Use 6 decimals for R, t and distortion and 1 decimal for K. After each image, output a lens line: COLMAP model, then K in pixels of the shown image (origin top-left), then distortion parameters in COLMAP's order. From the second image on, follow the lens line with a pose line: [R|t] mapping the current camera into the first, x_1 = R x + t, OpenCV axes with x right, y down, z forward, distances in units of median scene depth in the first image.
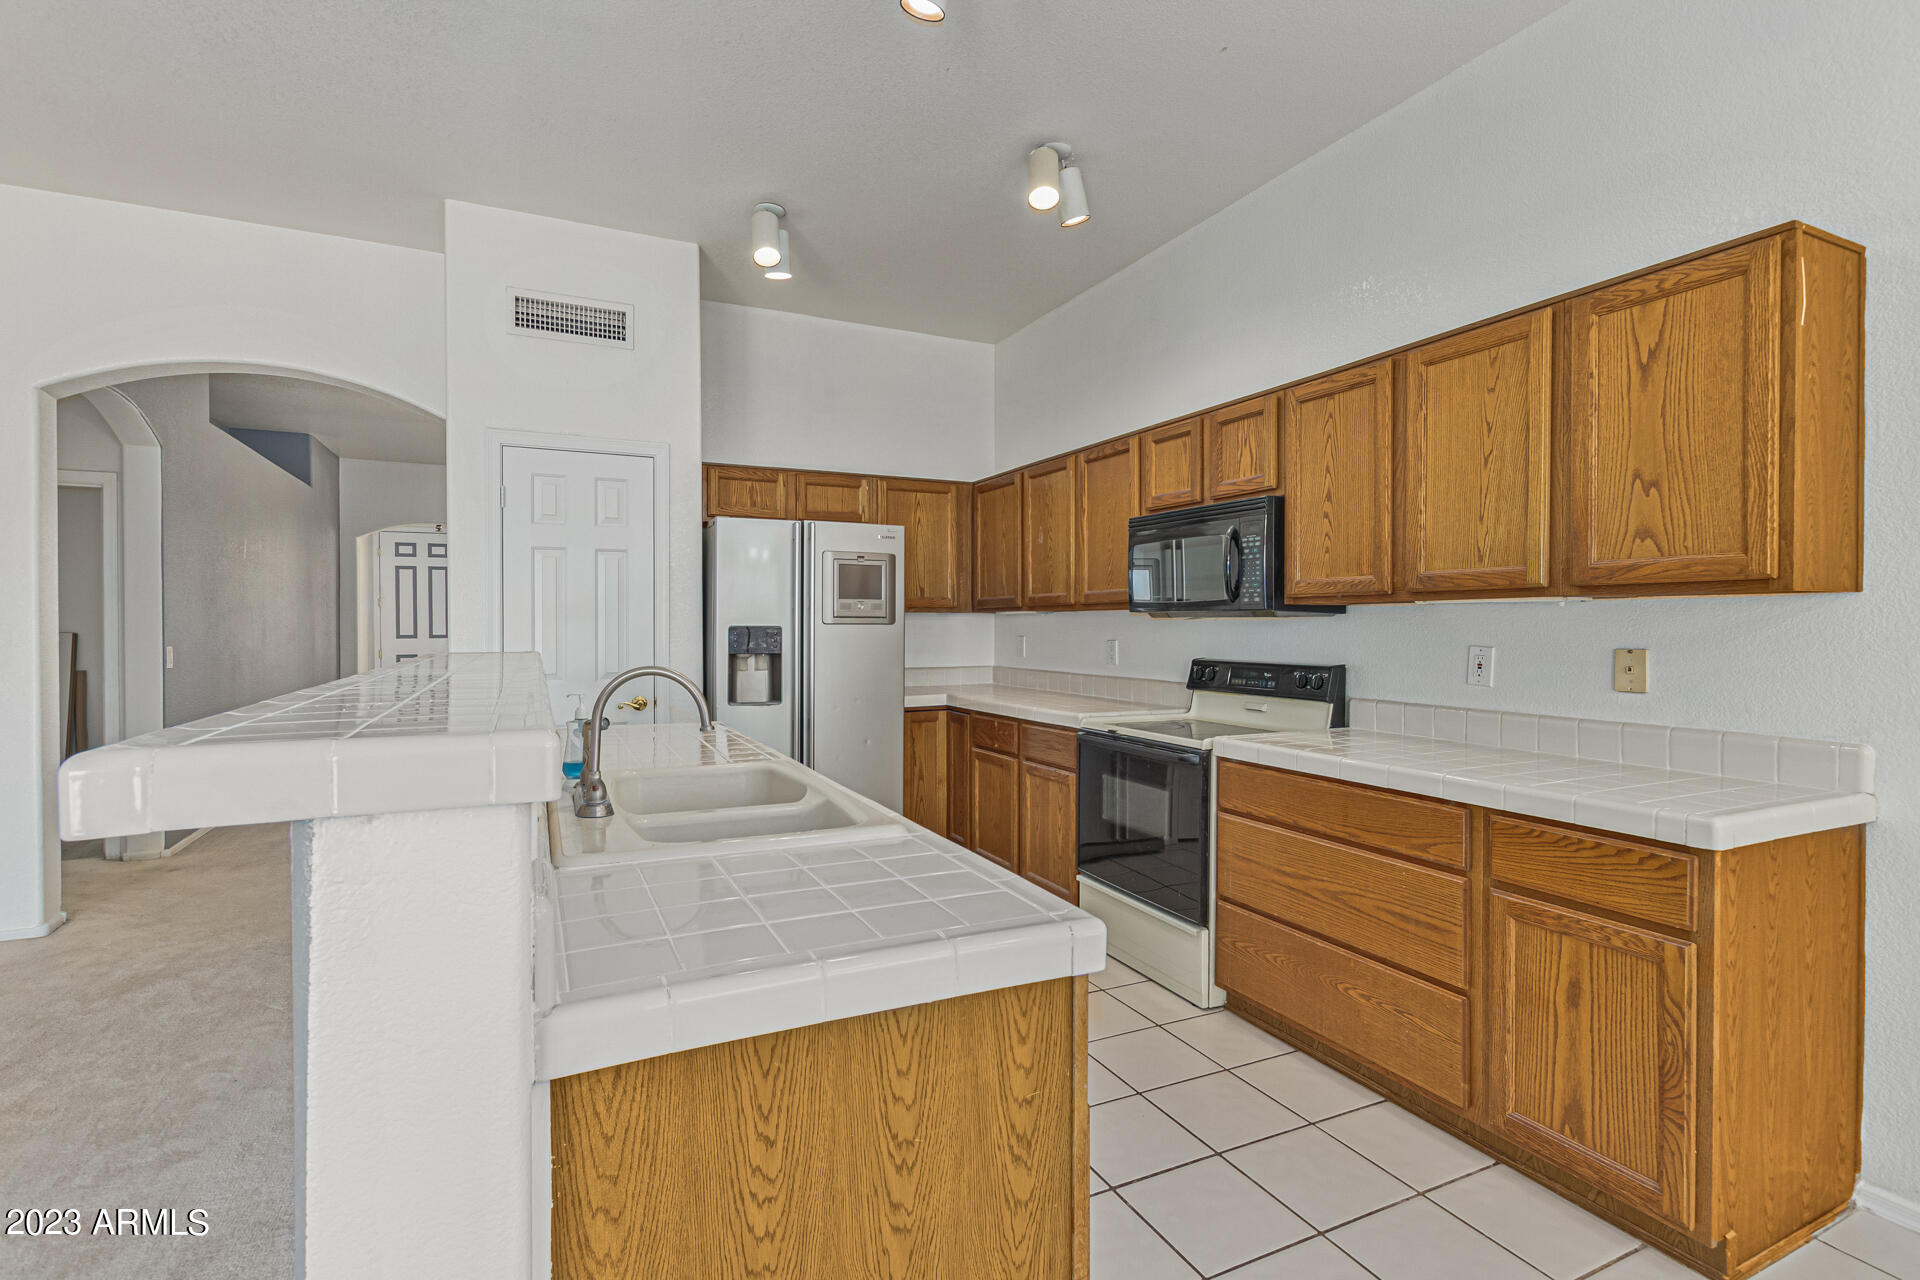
lens RADIAL K [[881.5, 0, 951.1], [0, 881.5, 633.1], [0, 0, 1]] dist [0.000354, -0.001256]
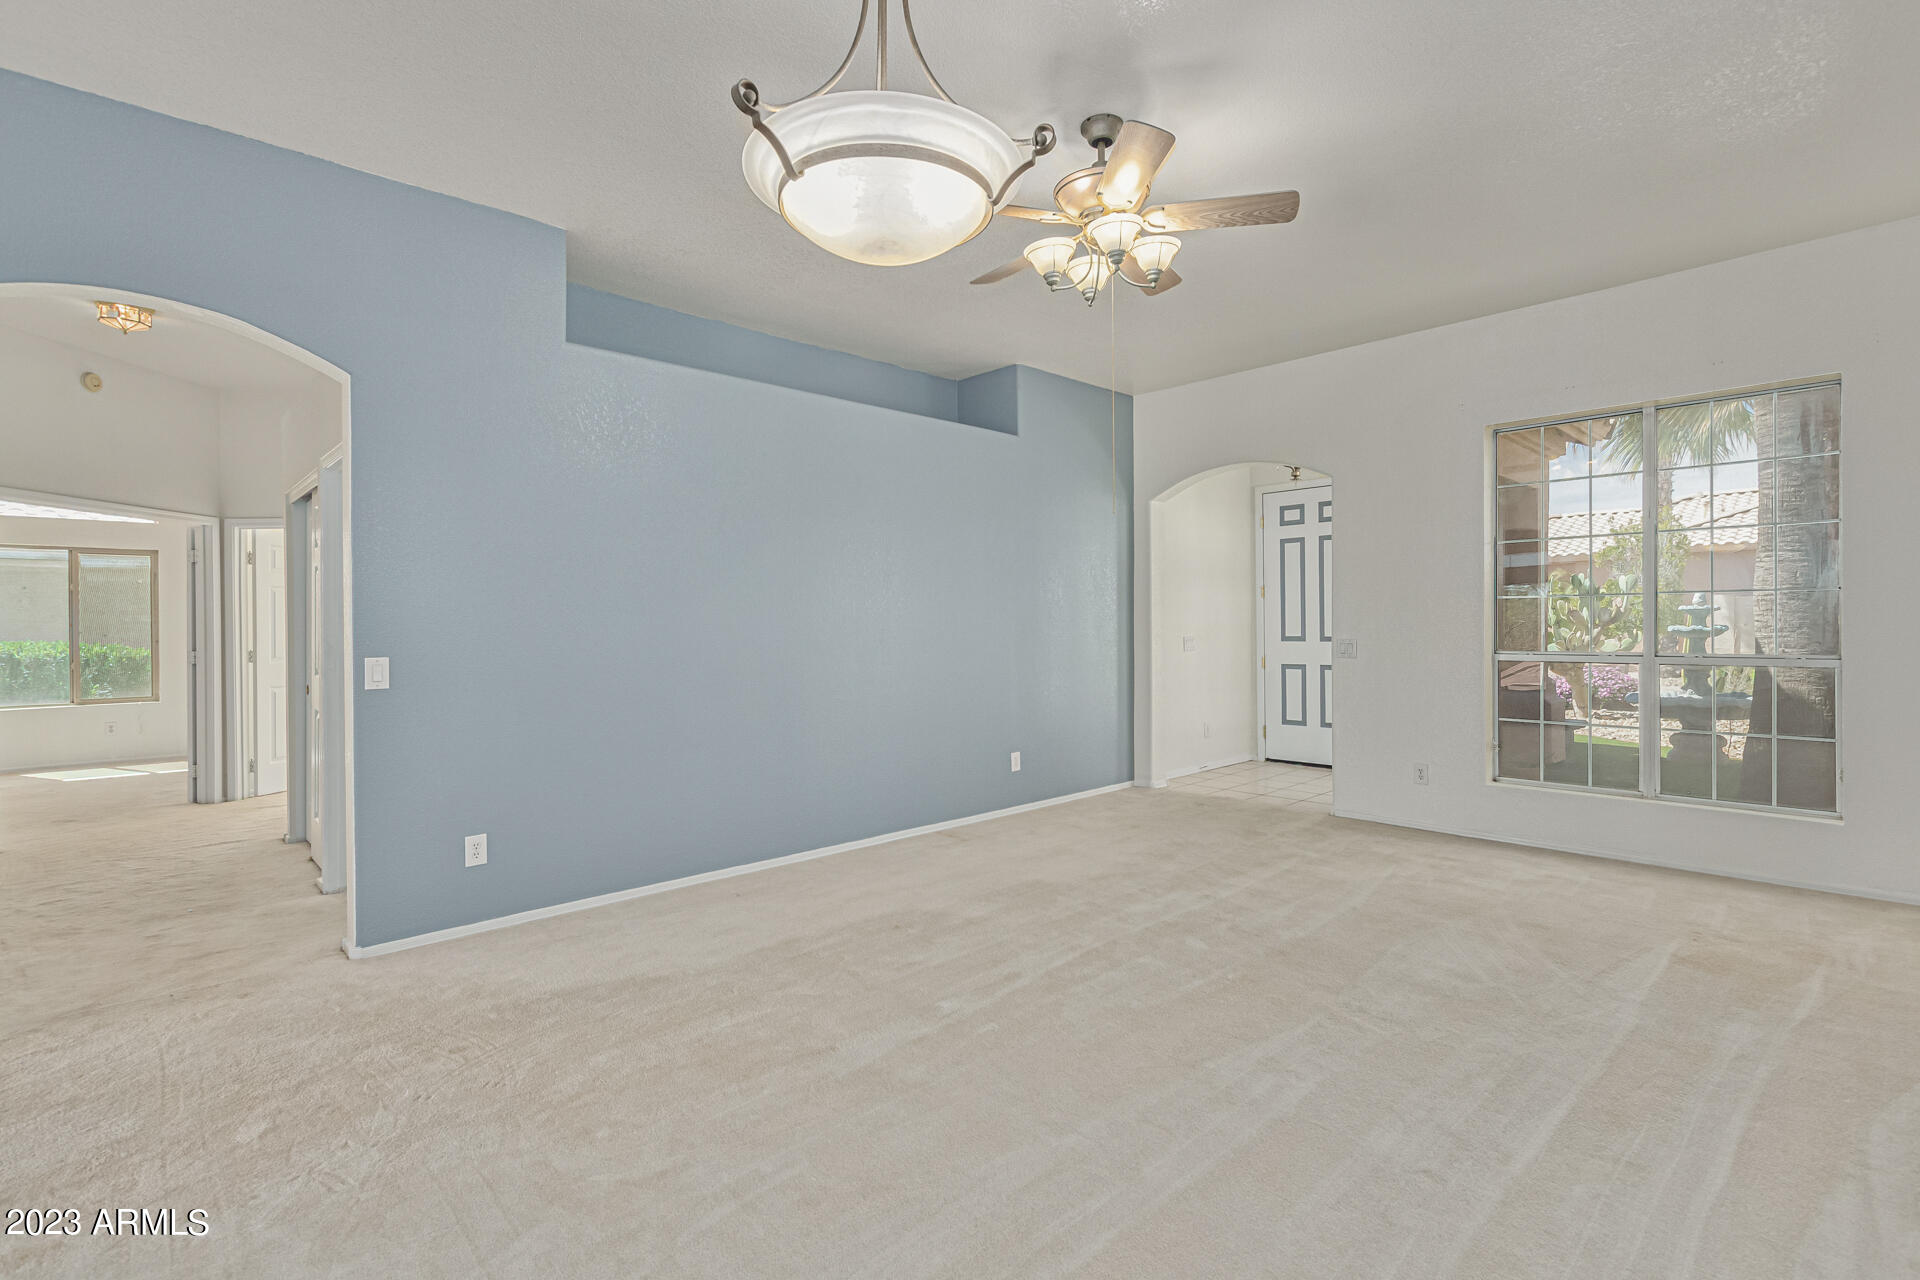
lens RADIAL K [[884.4, 0, 962.1], [0, 884.4, 634.8], [0, 0, 1]] dist [0.002485, -0.000310]
pose [[0.306816, 0.007228, -0.951741, -0.091939], [-0.002868, 0.999974, 0.006669, -0.010568], [0.951765, 0.000683, 0.306828, 1.818819]]
